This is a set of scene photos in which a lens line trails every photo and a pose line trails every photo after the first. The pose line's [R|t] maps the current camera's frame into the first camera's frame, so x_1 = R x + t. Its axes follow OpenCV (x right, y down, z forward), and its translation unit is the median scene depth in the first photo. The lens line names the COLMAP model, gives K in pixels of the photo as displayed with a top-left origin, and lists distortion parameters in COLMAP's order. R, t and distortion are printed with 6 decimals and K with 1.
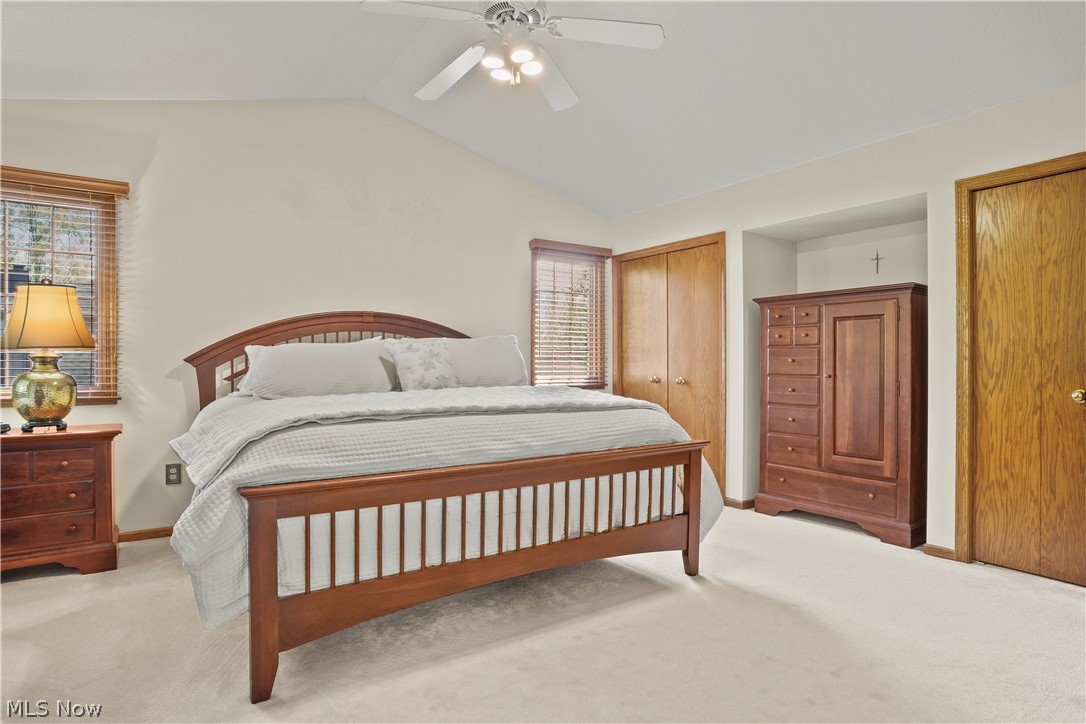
lens RADIAL K [[569.2, 0, 544.1], [0, 569.2, 363.2], [0, 0, 1]] dist [-0.059806, 0.023141]
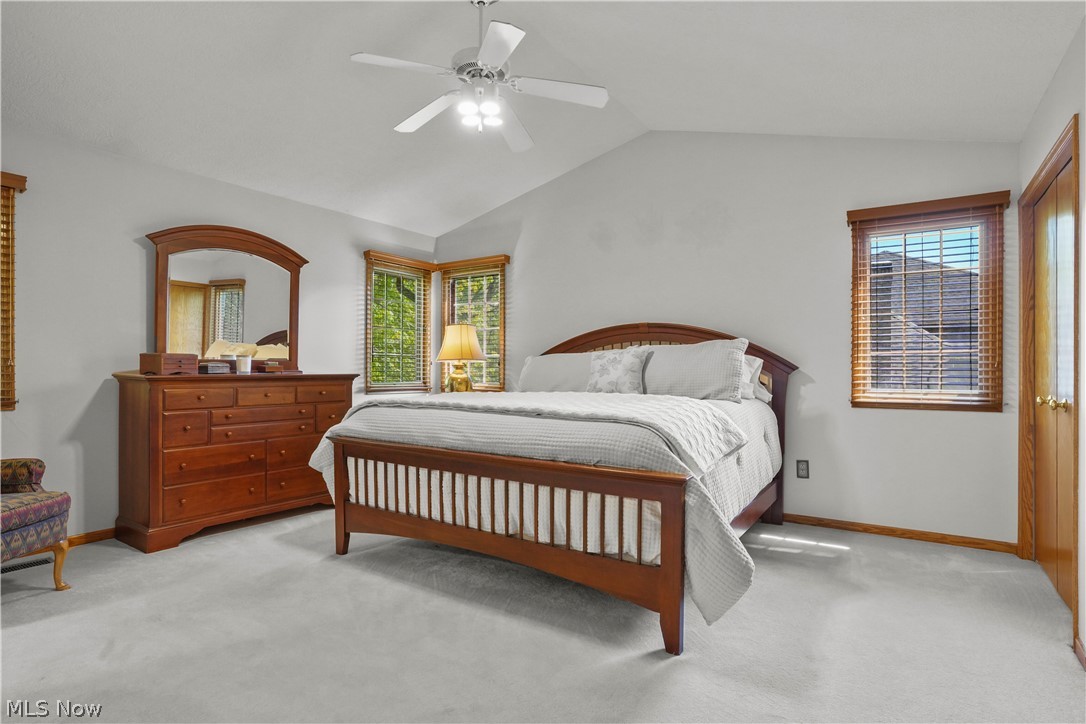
lens RADIAL K [[569.2, 0, 568.0], [0, 569.2, 361.0], [0, 0, 1]] dist [-0.059806, 0.023141]
pose [[0.405920, -0.008240, -0.913871, 0.920355], [-0.005132, 0.999923, -0.011296, -0.004852], [0.913894, 0.009275, 0.405847, 0.579018]]
